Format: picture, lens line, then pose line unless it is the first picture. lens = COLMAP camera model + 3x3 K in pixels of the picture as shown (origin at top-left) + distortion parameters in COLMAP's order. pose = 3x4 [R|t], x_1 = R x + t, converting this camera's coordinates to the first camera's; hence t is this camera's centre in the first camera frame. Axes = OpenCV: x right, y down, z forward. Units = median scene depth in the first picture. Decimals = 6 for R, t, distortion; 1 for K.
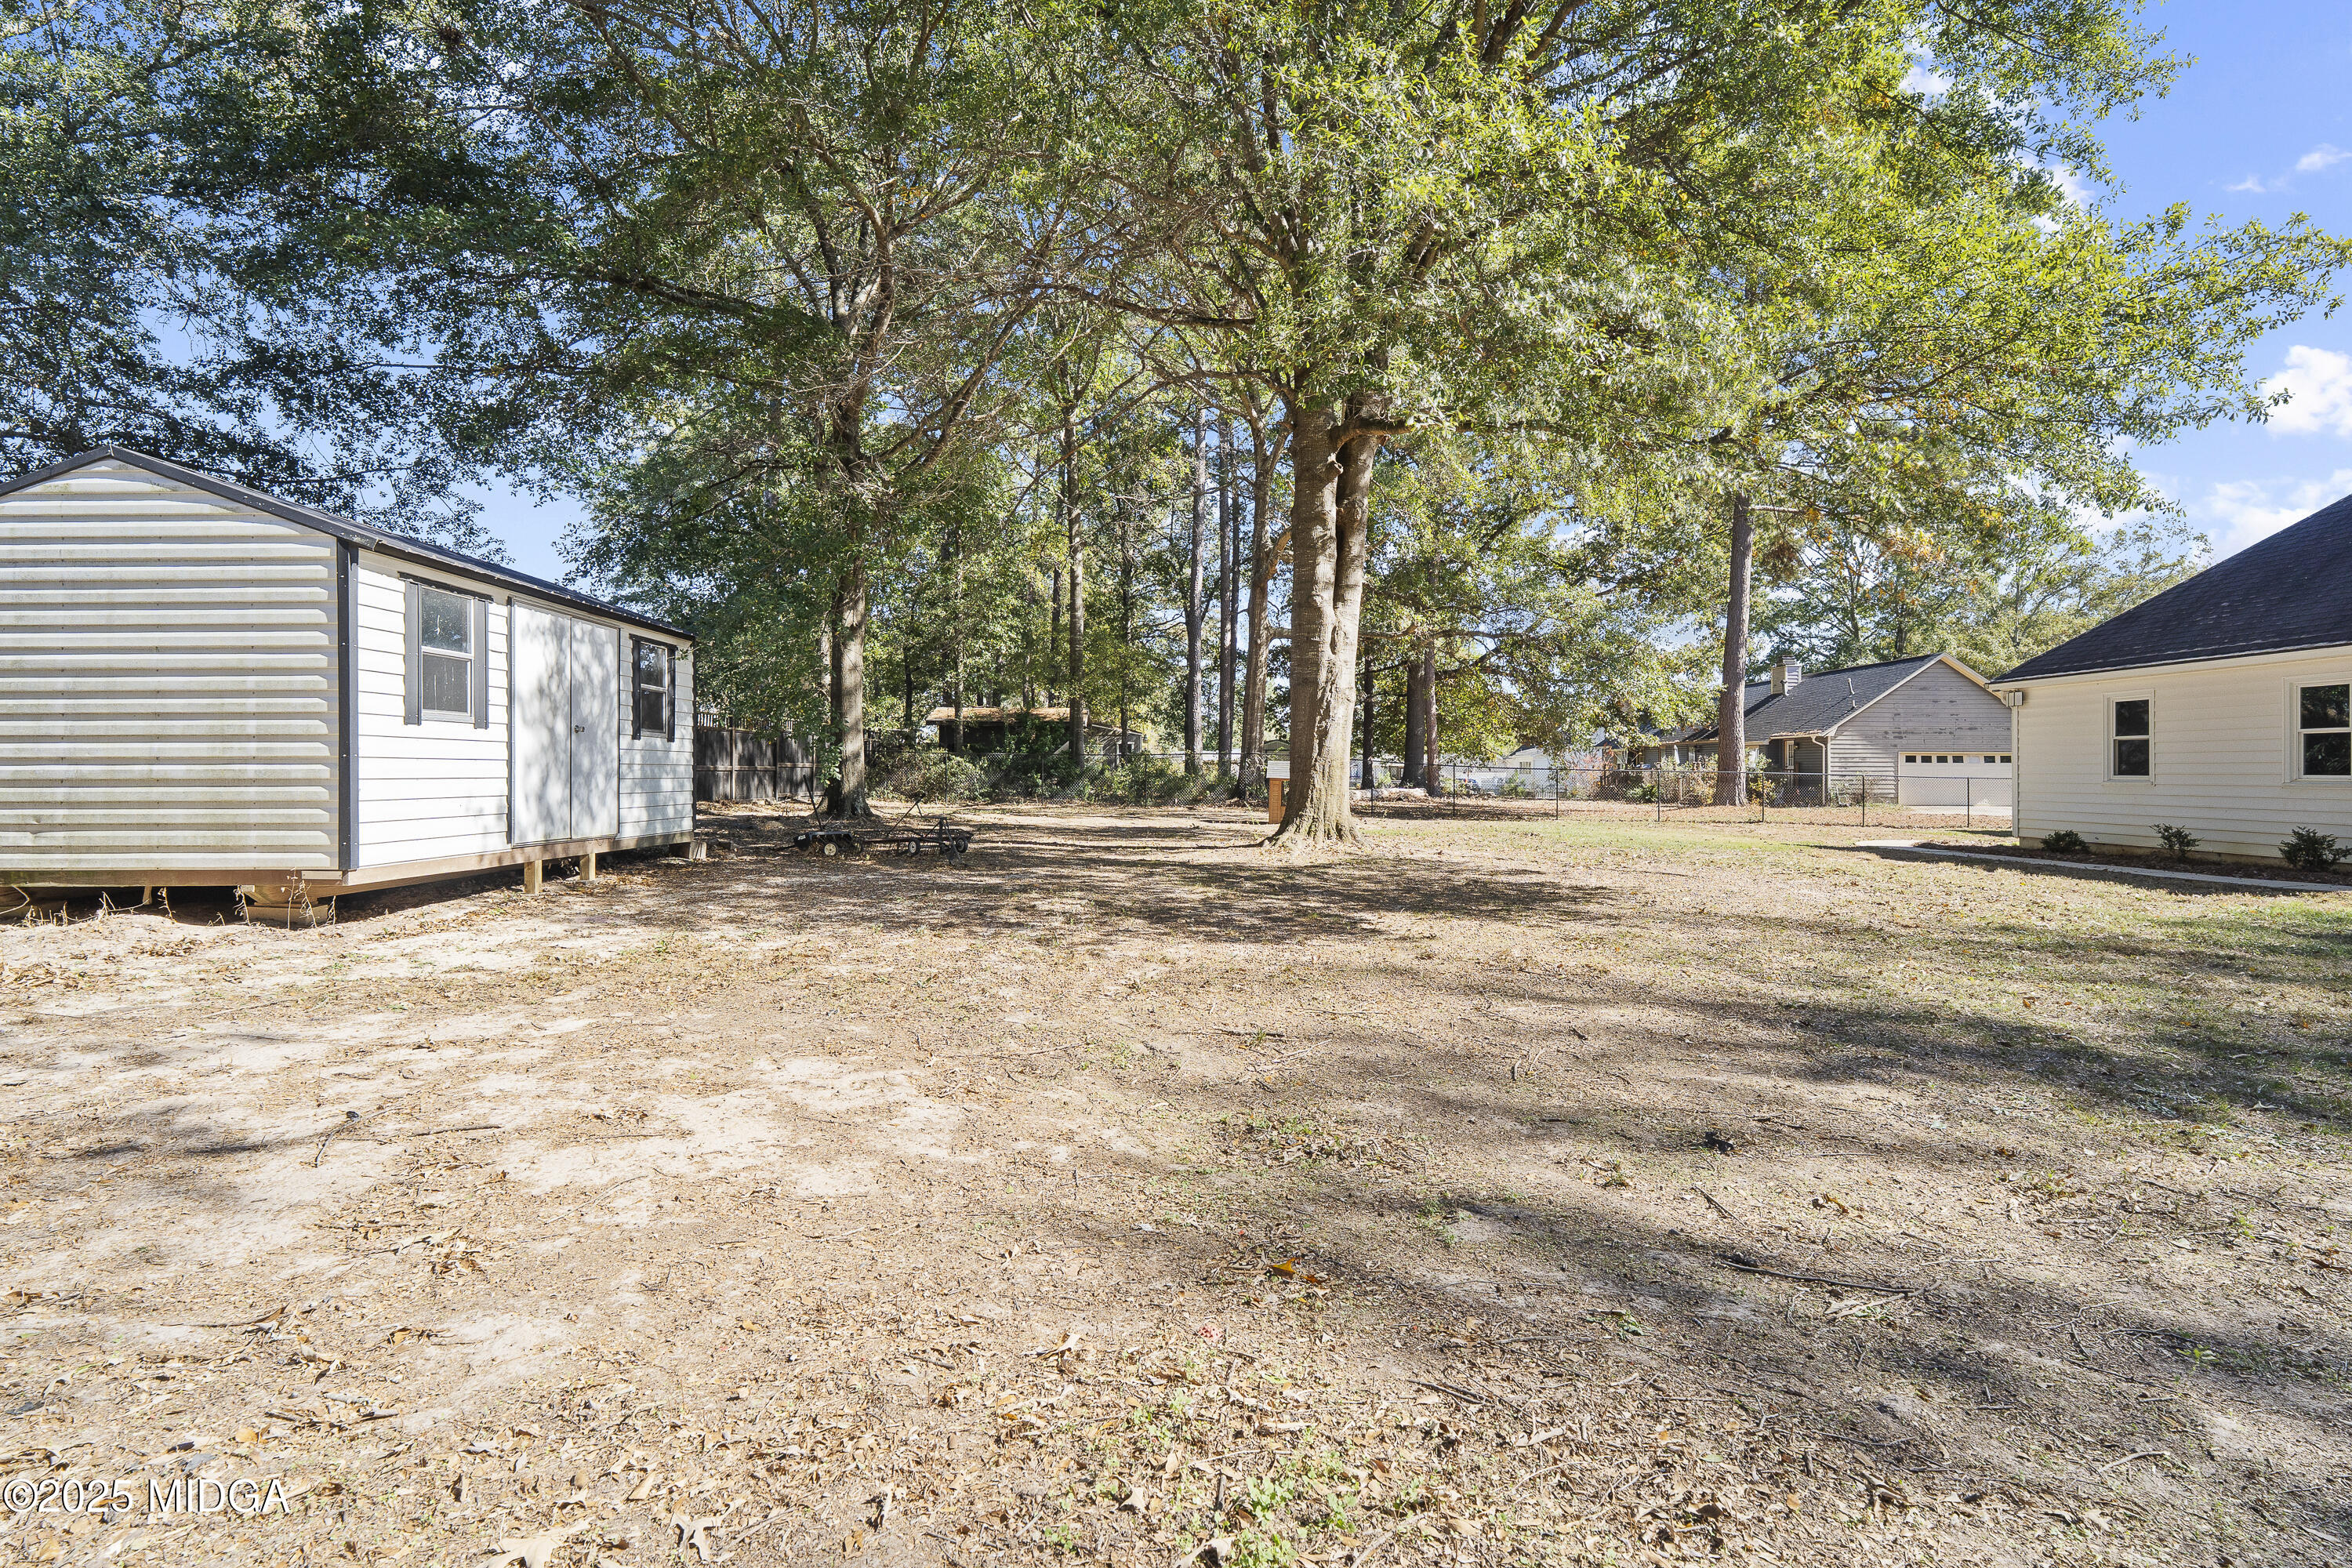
lens RADIAL K [[1063.4, 0, 1172.1], [0, 1063.4, 772.6], [0, 0, 1]] dist [-0.007038, 0.000437]
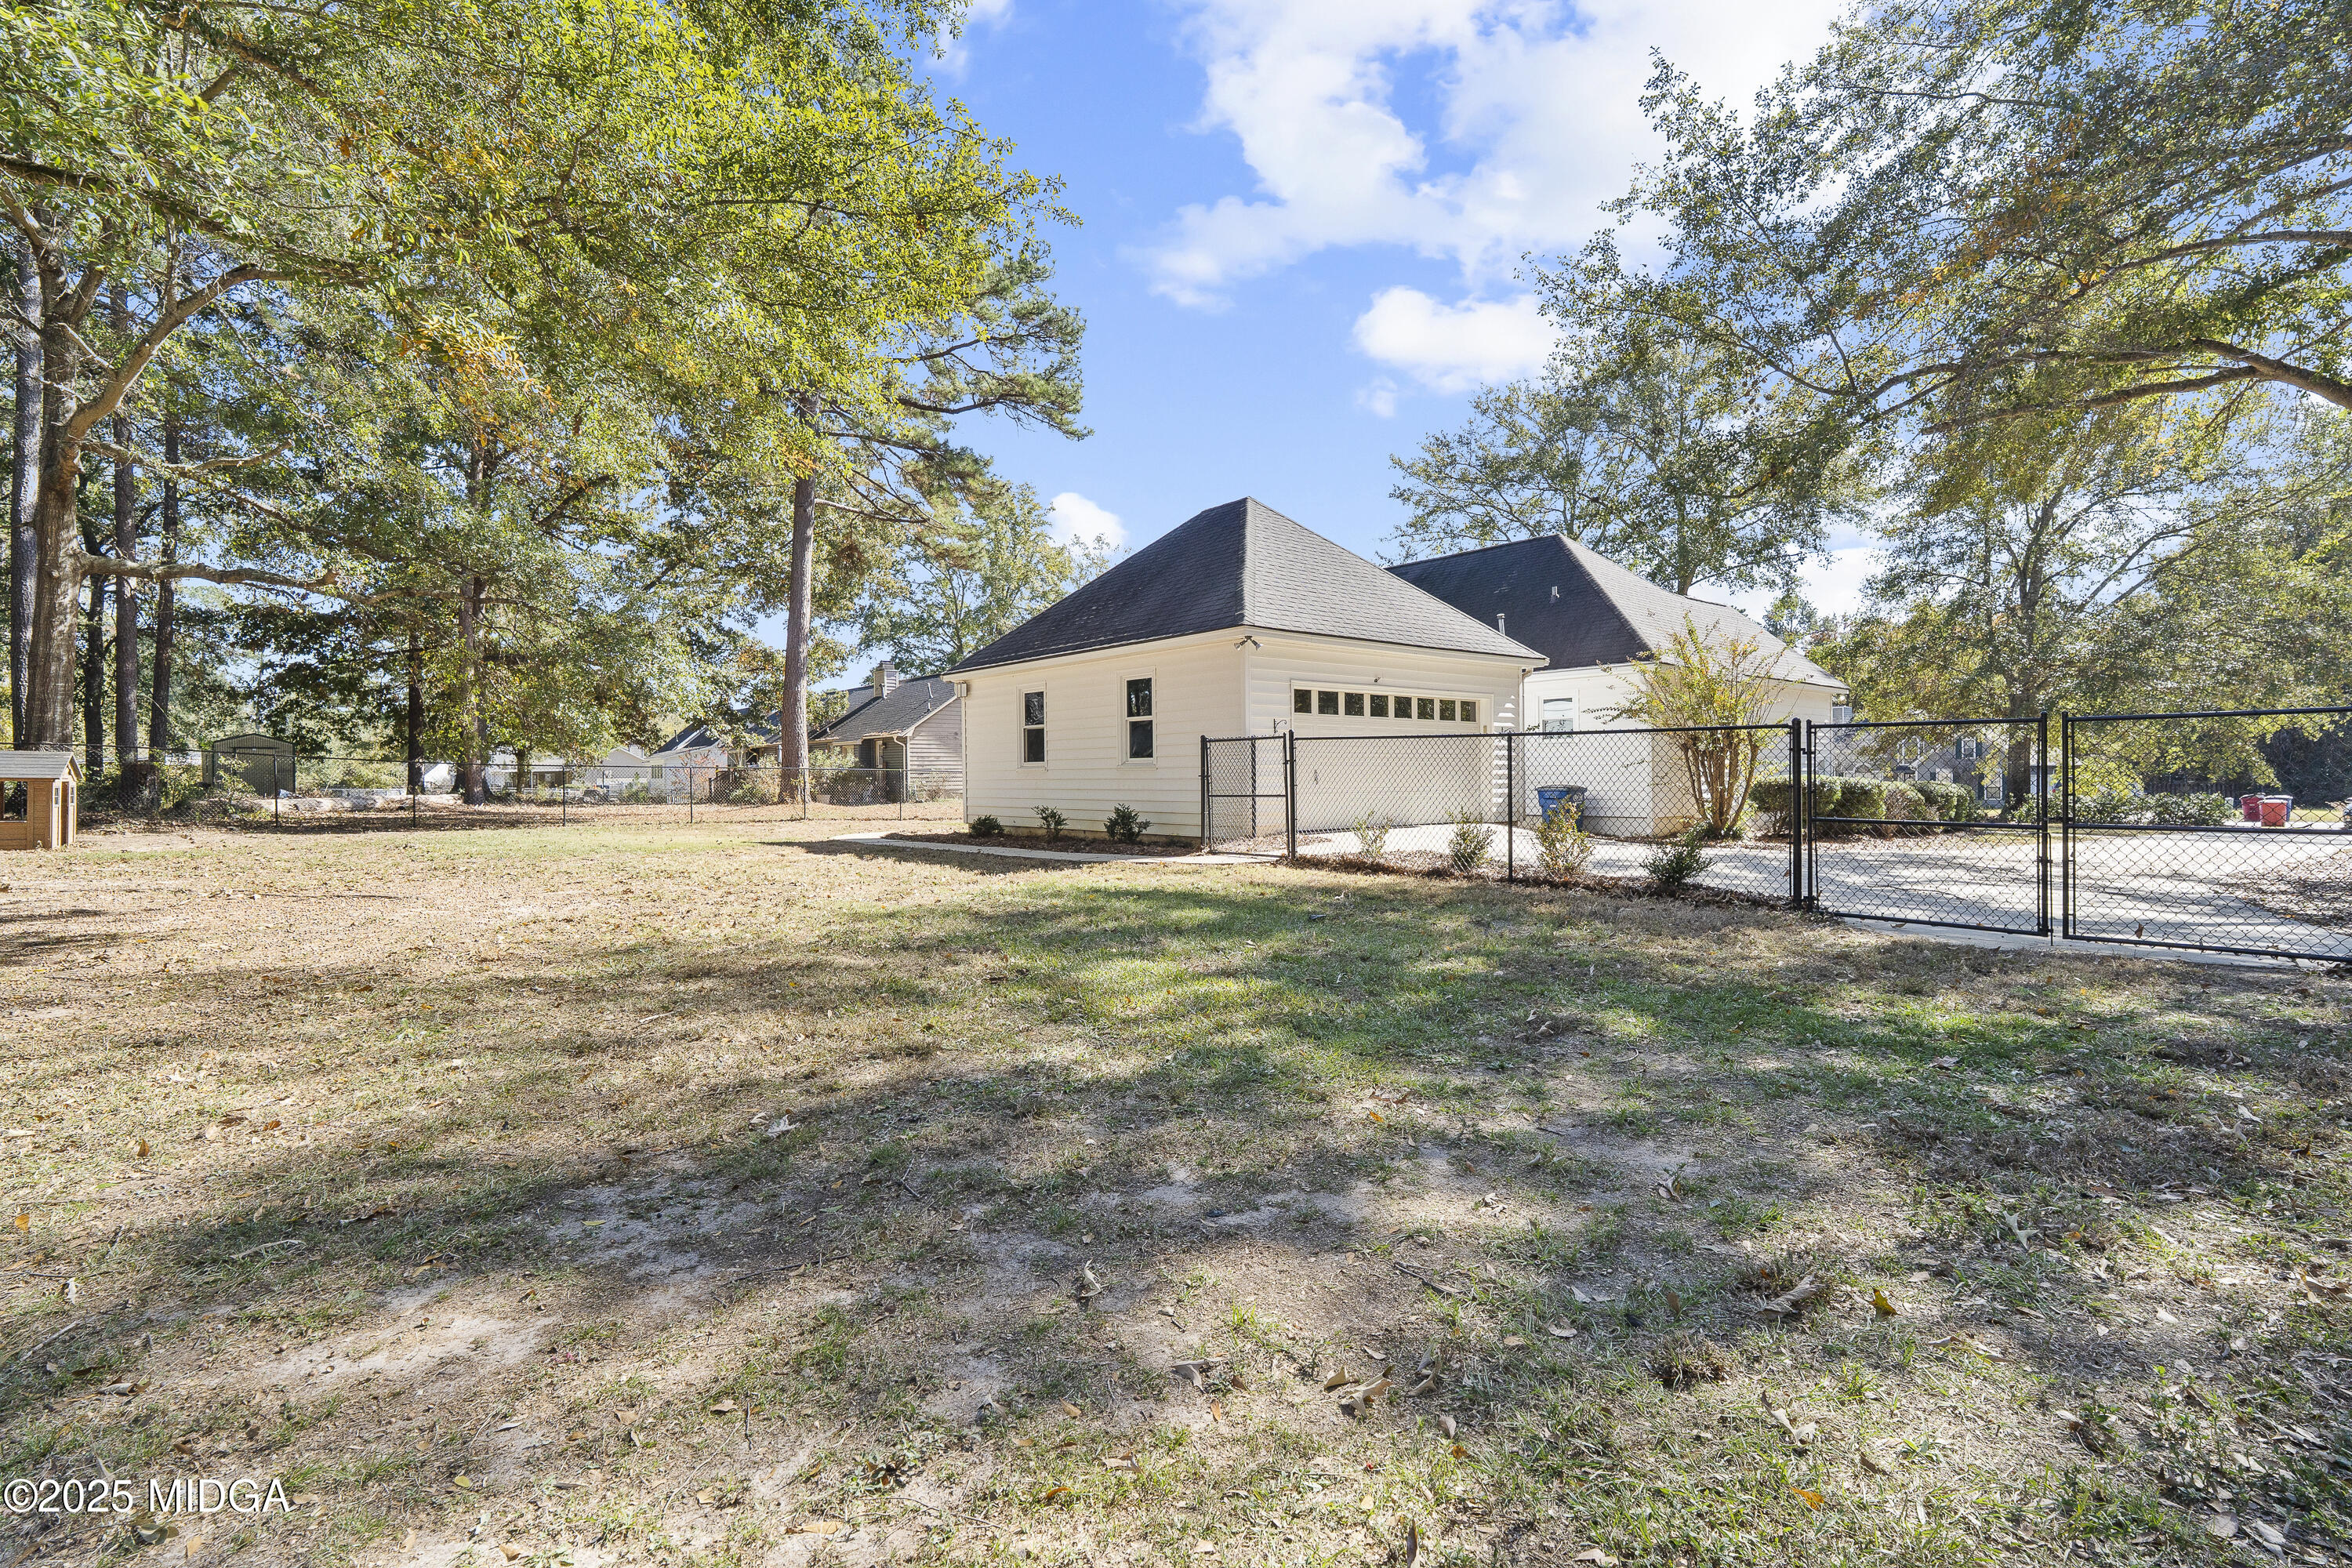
lens RADIAL K [[1063.4, 0, 1172.1], [0, 1063.4, 772.6], [0, 0, 1]] dist [-0.007038, 0.000437]
pose [[0.742389, -0.008011, 0.669922, 0.128665], [0.011553, 0.999933, -0.000845, 0.007367], [-0.669870, 0.008367, 0.742431, 0.046657]]
